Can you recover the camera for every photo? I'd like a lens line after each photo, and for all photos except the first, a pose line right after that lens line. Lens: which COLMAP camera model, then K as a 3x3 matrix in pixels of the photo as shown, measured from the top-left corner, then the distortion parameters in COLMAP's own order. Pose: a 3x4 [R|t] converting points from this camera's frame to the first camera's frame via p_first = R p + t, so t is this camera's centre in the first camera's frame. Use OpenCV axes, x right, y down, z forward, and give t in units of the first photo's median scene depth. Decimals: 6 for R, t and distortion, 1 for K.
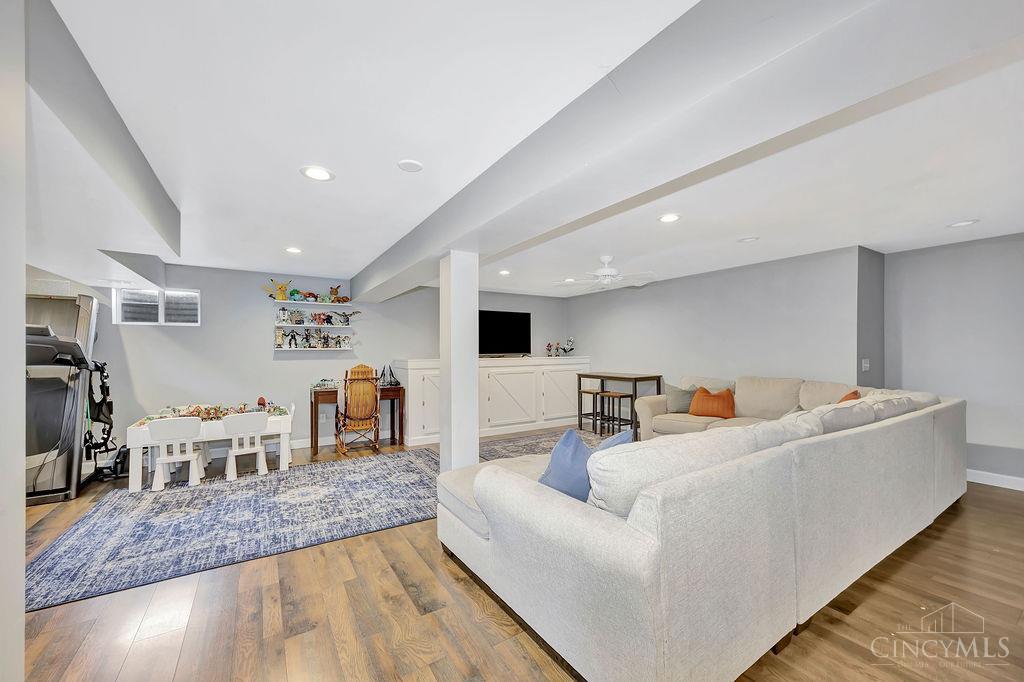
lens RADIAL K [[396.5, 0, 508.3], [0, 396.5, 346.6], [0, 0, 1]] dist [0.002010, -0.000023]
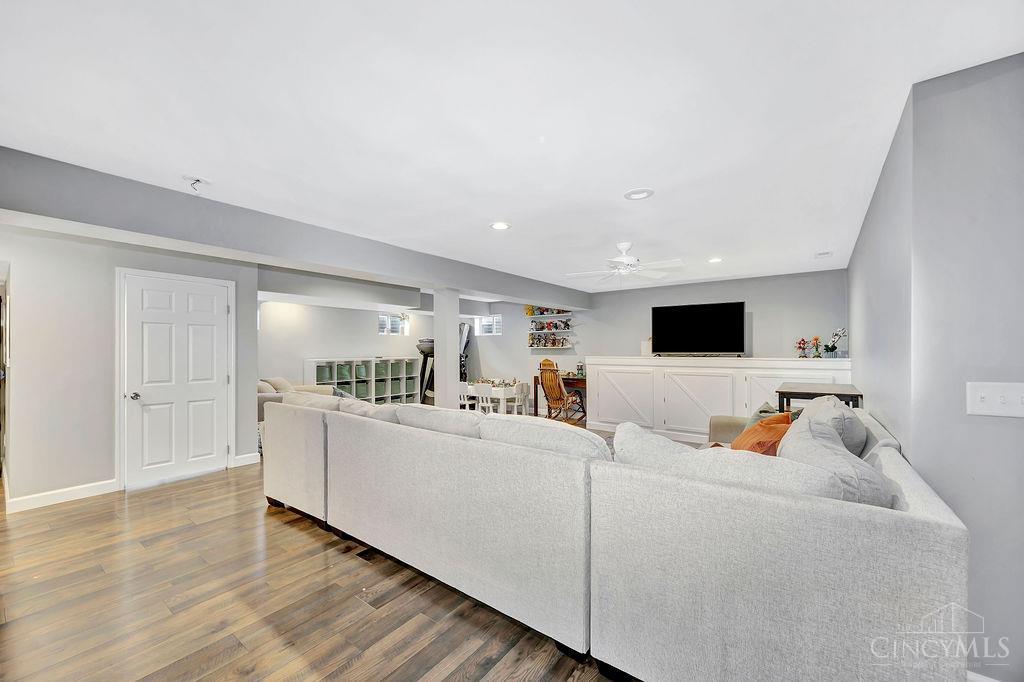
lens RADIAL K [[396.5, 0, 514.0], [0, 396.5, 347.2], [0, 0, 1]] dist [0.002010, -0.000023]
pose [[0.368045, 0.000809, -0.929808, 0.994394], [0.009091, 0.999949, 0.004468, -0.002436], [0.929763, -0.010097, 0.368019, 0.443844]]
